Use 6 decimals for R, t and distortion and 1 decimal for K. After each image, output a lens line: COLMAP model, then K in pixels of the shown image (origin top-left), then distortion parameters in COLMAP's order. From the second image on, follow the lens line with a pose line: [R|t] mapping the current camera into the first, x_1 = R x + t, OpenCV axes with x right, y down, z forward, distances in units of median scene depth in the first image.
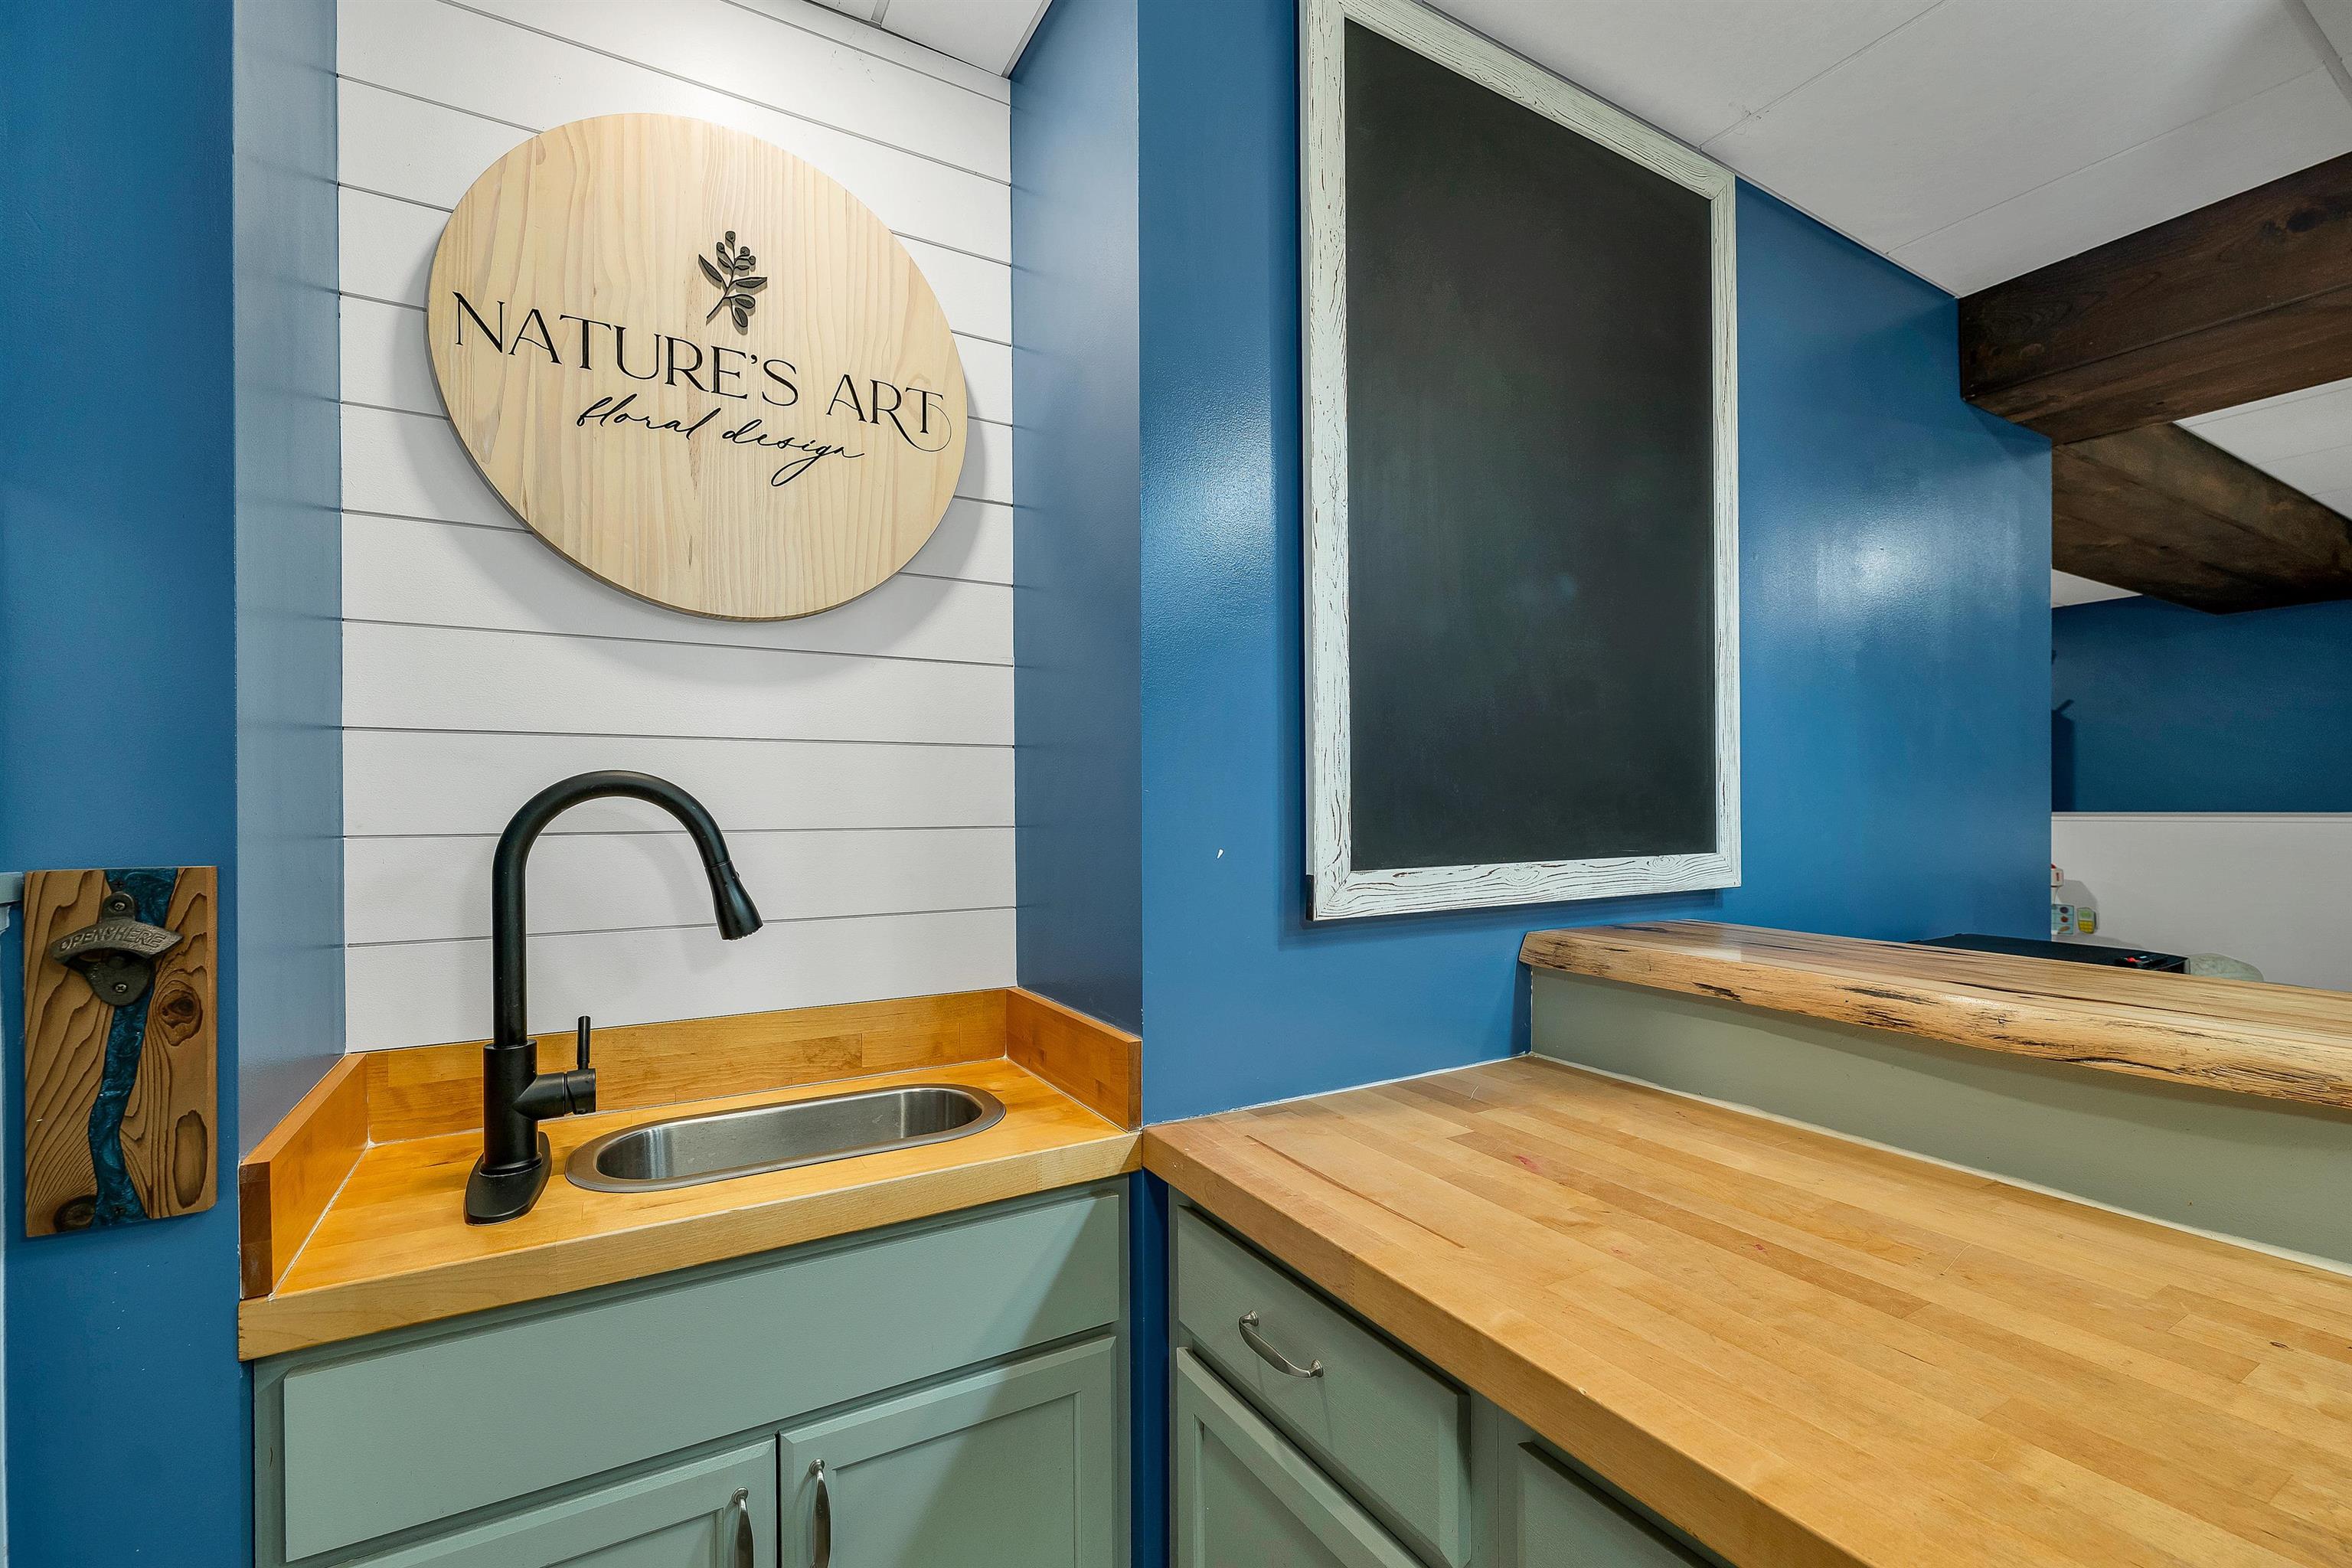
lens RADIAL K [[984.3, 0, 1167.0], [0, 984.3, 804.1], [0, 0, 1]] dist [-0.003924, -0.000797]
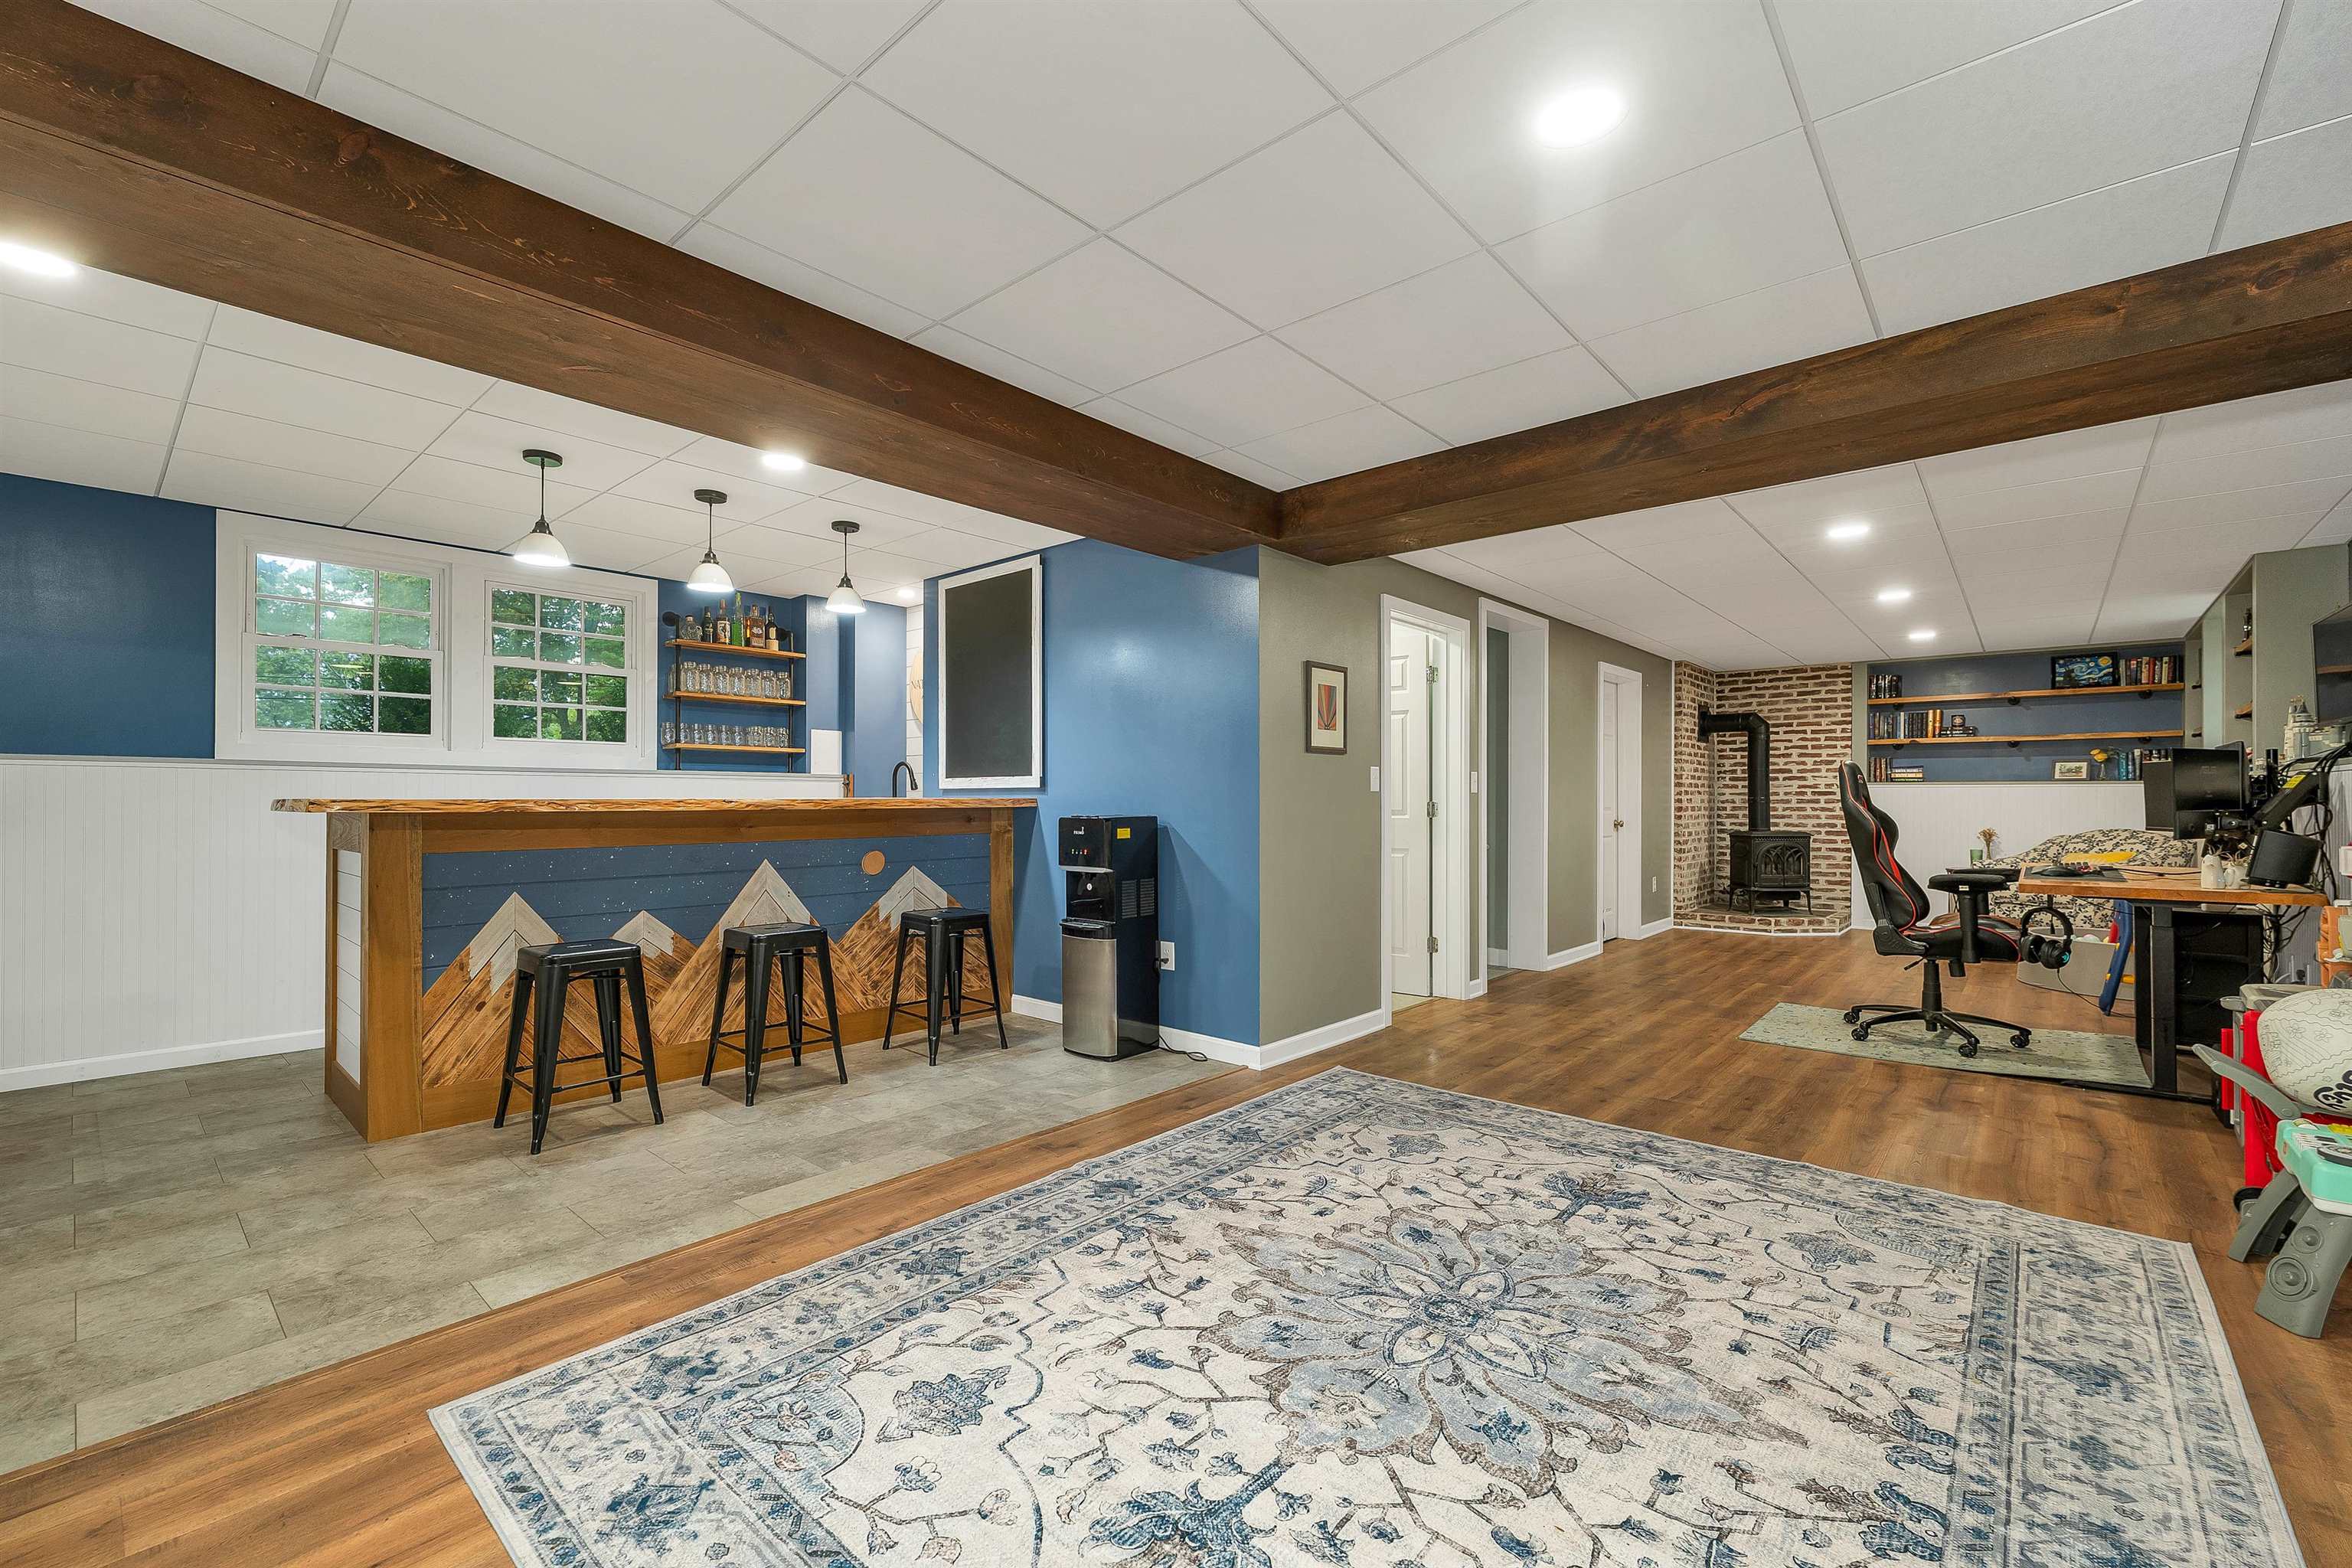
lens RADIAL K [[984.3, 0, 1176.4], [0, 984.3, 794.3], [0, 0, 1]] dist [-0.003924, -0.000797]
pose [[0.308495, 0.000995, -0.951225, 5.062228], [-0.003453, 0.999994, -0.000074, 0.145319], [0.951220, 0.003307, 0.308497, 0.645834]]
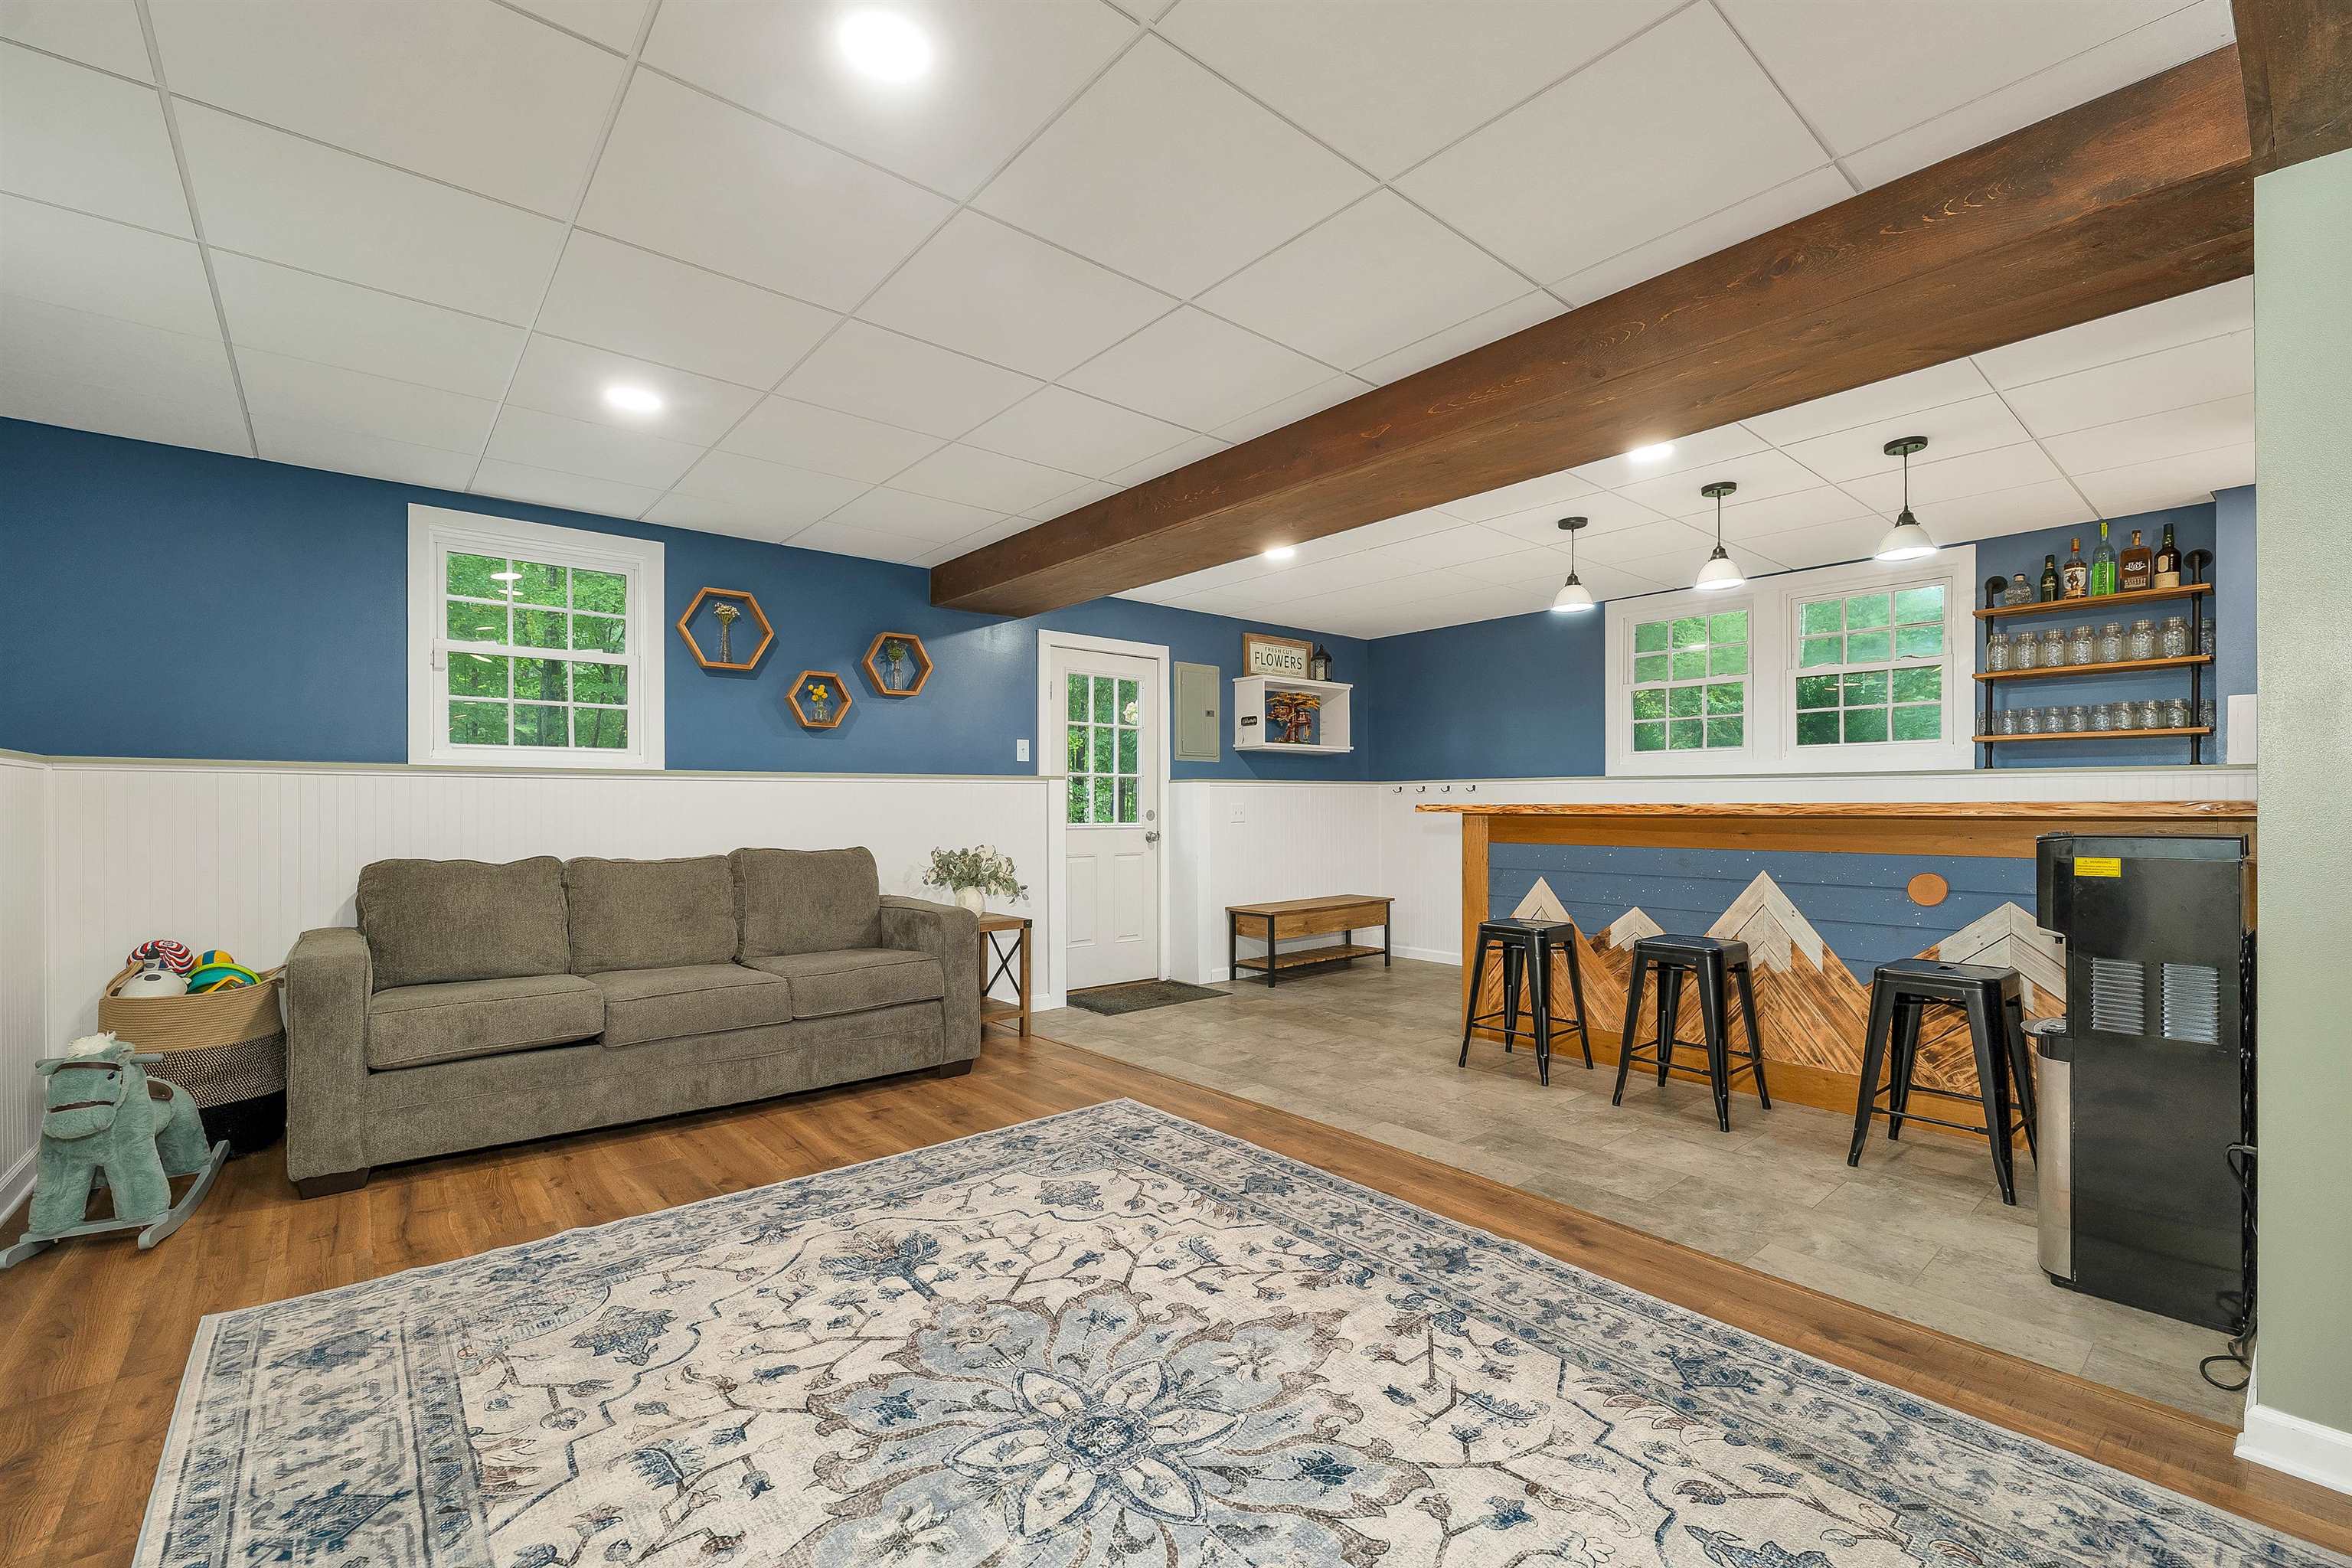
lens RADIAL K [[984.3, 0, 1165.1], [0, 984.3, 793.3], [0, 0, 1]] dist [-0.003924, -0.000797]
pose [[-0.987909, 0.003798, -0.154990, 3.605987], [0.005372, 0.999938, -0.009742, 0.159659], [0.154944, -0.010457, -0.987868, 3.191012]]
